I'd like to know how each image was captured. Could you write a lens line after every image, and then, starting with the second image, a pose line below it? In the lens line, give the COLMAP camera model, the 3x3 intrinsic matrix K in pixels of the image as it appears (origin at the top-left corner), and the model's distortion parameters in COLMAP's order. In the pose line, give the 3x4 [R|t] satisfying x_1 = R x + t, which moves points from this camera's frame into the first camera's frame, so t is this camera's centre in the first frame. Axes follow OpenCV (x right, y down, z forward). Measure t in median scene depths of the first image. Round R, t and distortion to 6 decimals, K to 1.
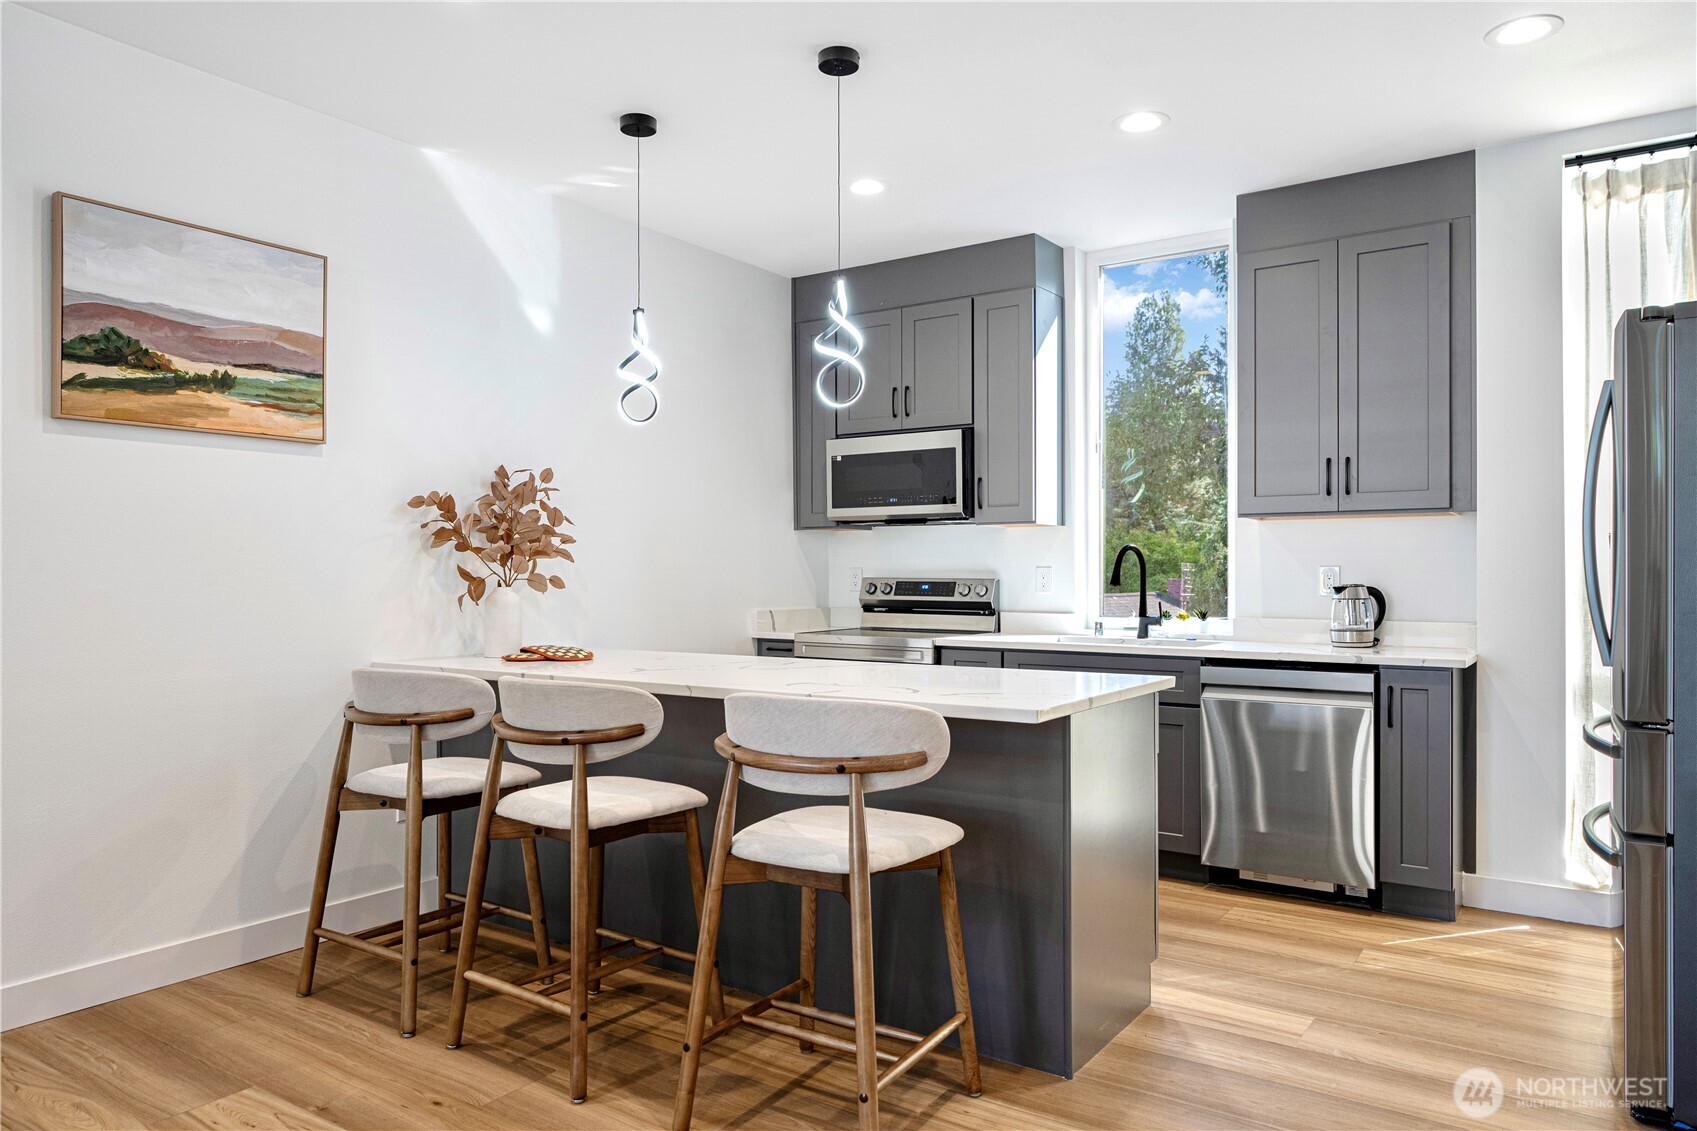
lens RADIAL K [[1123.6, 0, 848.5], [0, 1123.6, 565.5], [0, 0, 1]] dist [-0.004407, -0.001774]
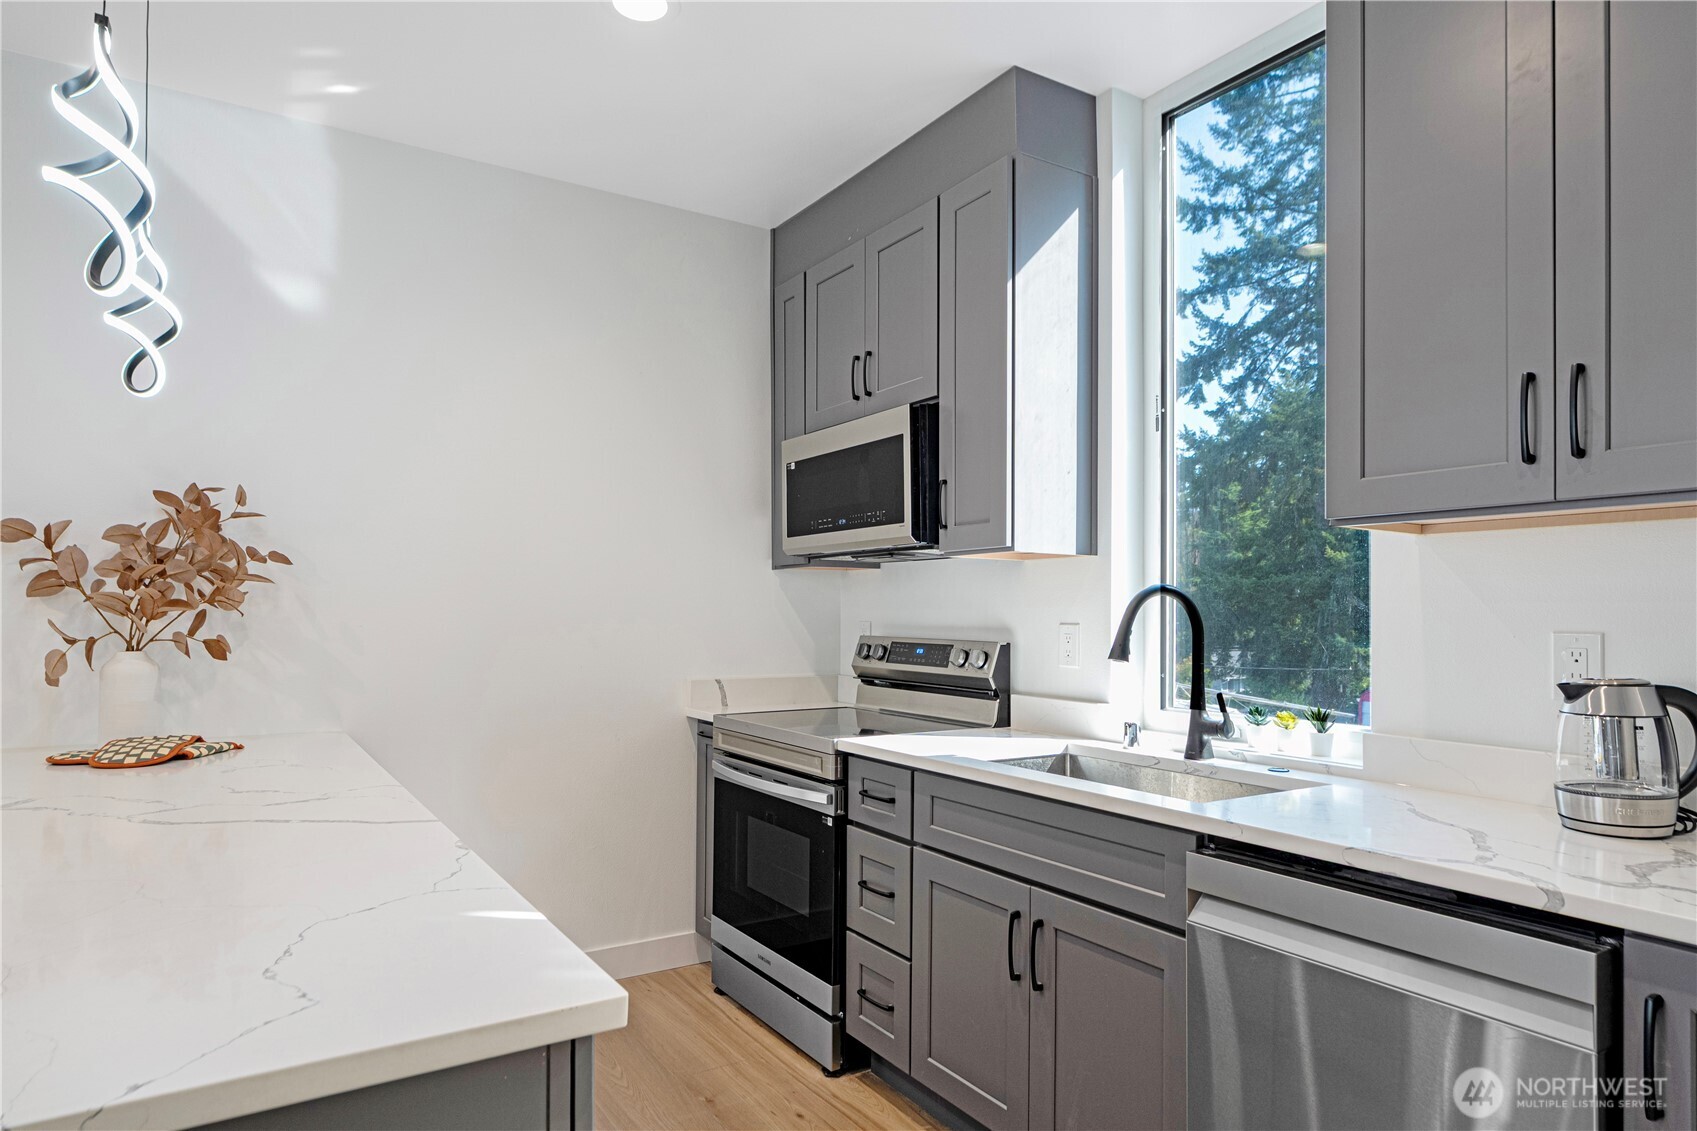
lens RADIAL K [[989.5, 0, 847.5], [0, 989.5, 594.6], [0, 0, 1]] dist [0.001408, 0.000958]
pose [[0.915381, -0.001681, -0.402584, 0.382572], [-0.004051, 0.999902, -0.013387, -0.009433], [0.402567, 0.013886, 0.915285, 0.629412]]
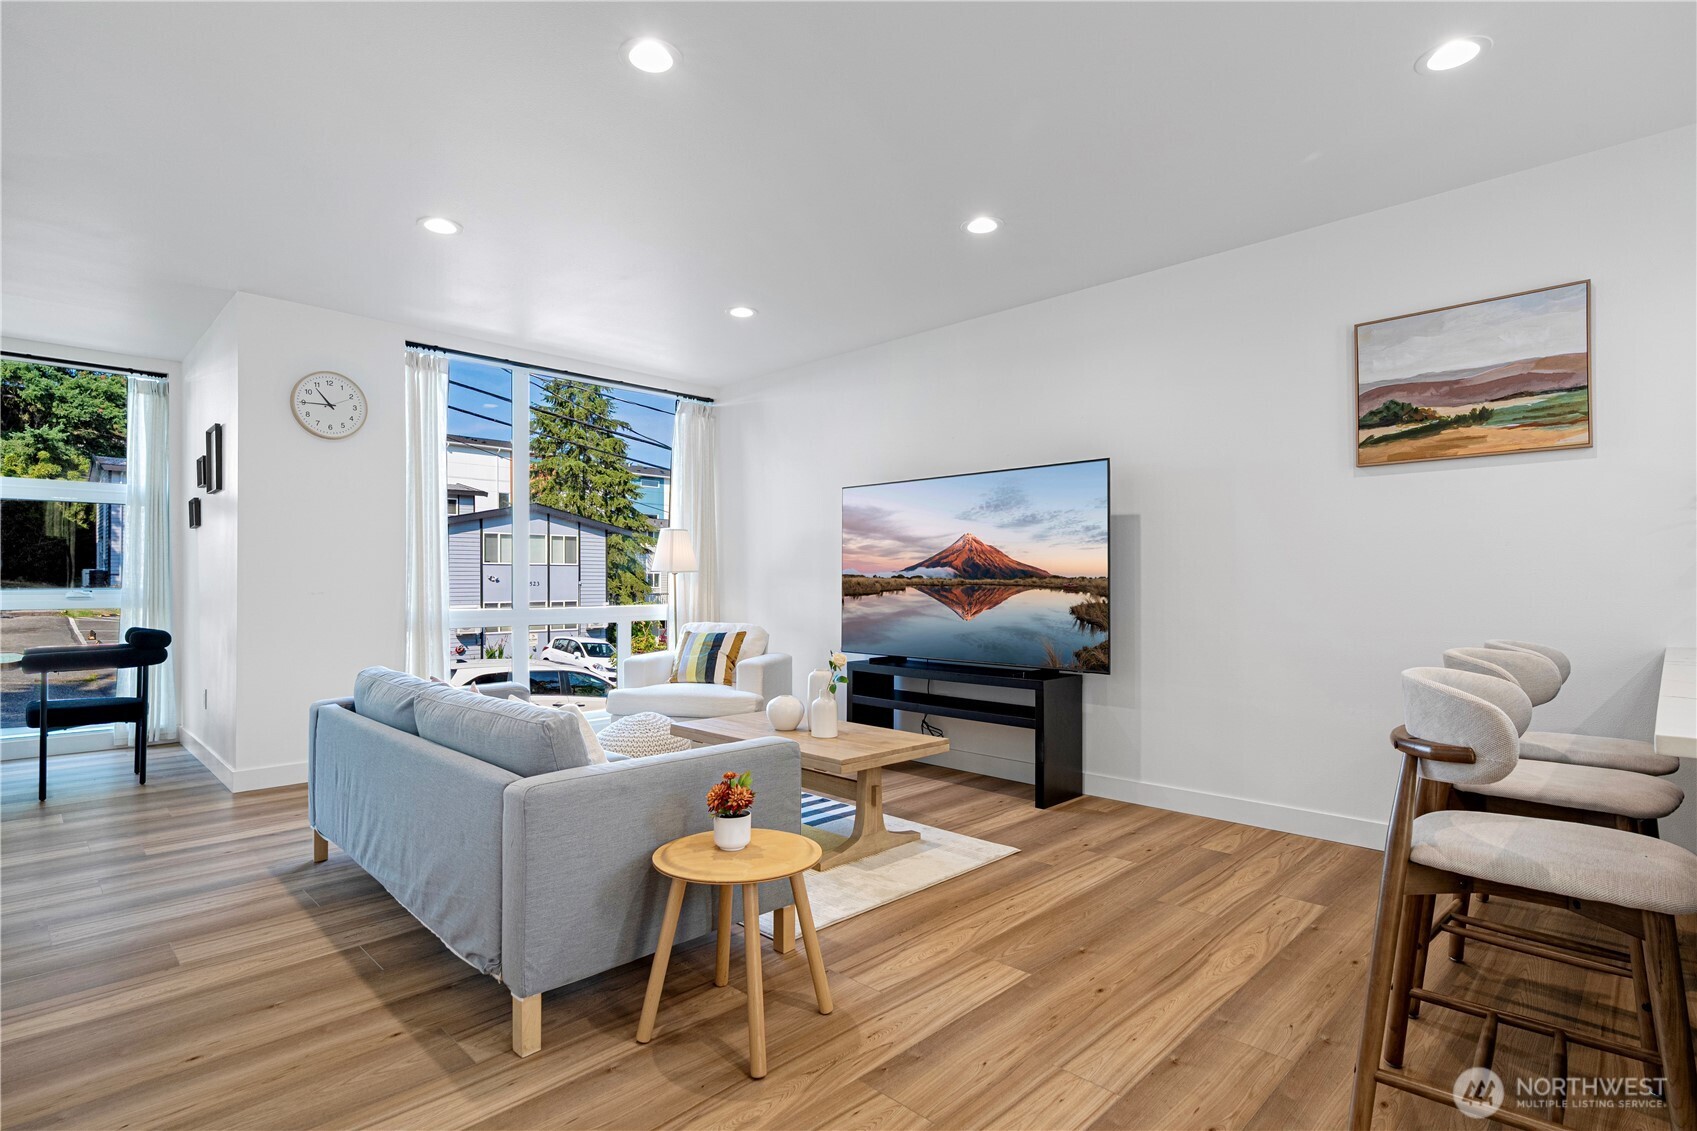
lens RADIAL K [[858.7, 0, 848.5], [0, 858.7, 565.5], [0, 0, 1]] dist [0.001361, 0.000044]
pose [[-0.182482, -0.021678, -0.982970, 0.478609], [0.007622, 0.999696, -0.023461, 0.023816], [0.983180, -0.011773, -0.182261, 0.396718]]
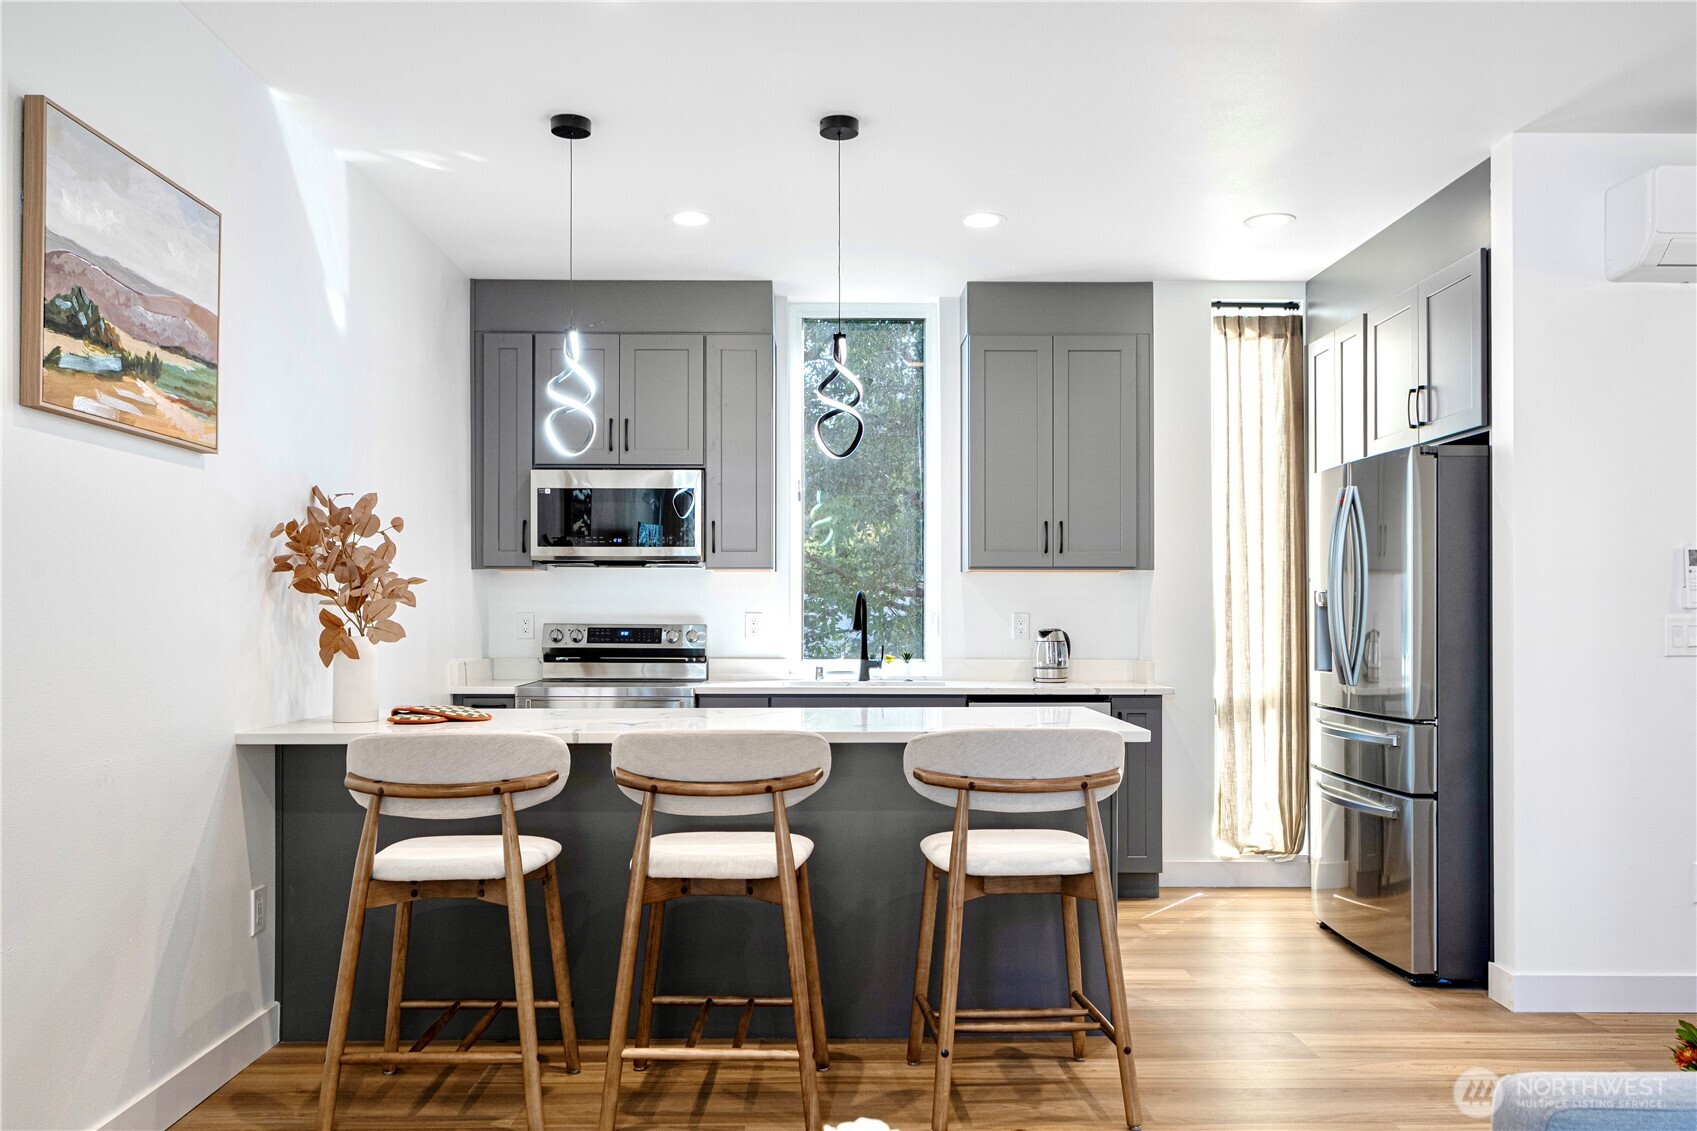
lens RADIAL K [[1318.2, 0, 847.0], [0, 1318.2, 597.6], [0, 0, 1]] dist [-0.002523, -0.008741]
pose [[0.812756, 0.009729, 0.582523, -0.600353], [-0.005702, 0.999946, -0.008744, -0.003023], [-0.582576, 0.003785, 0.812767, 0.004354]]
